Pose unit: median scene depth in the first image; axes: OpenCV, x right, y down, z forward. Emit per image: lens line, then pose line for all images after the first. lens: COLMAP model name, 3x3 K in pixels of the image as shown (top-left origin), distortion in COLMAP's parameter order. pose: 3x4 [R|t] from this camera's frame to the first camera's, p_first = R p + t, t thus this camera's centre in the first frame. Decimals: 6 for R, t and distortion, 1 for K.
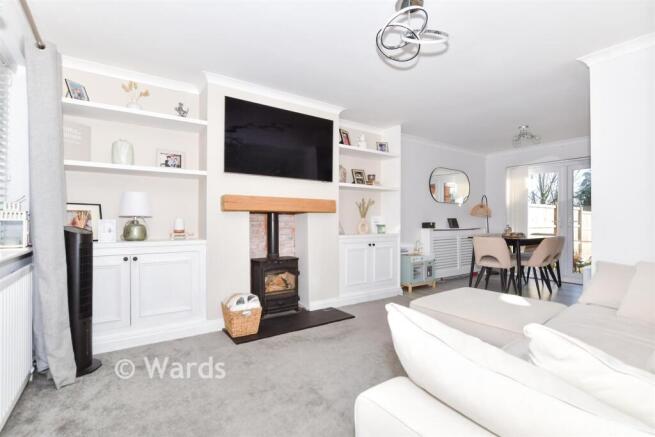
lens RADIAL K [[308.0, 0, 327.5], [0, 308.0, 218.5], [0, 0, 1]] dist [-0.001147, -0.000083]
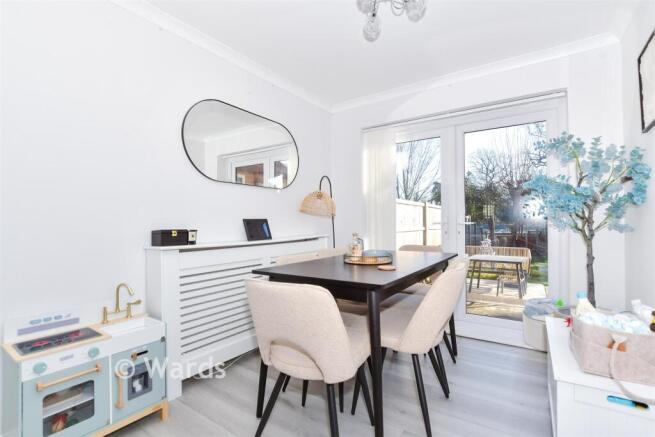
lens RADIAL K [[308.0, 0, 327.5], [0, 308.0, 218.5], [0, 0, 1]] dist [-0.001147, -0.000083]
pose [[0.934869, -0.005933, 0.354944, 0.444008], [0.008915, 0.999937, -0.006766, 0.003615], [-0.354882, 0.009490, 0.934863, 0.685625]]
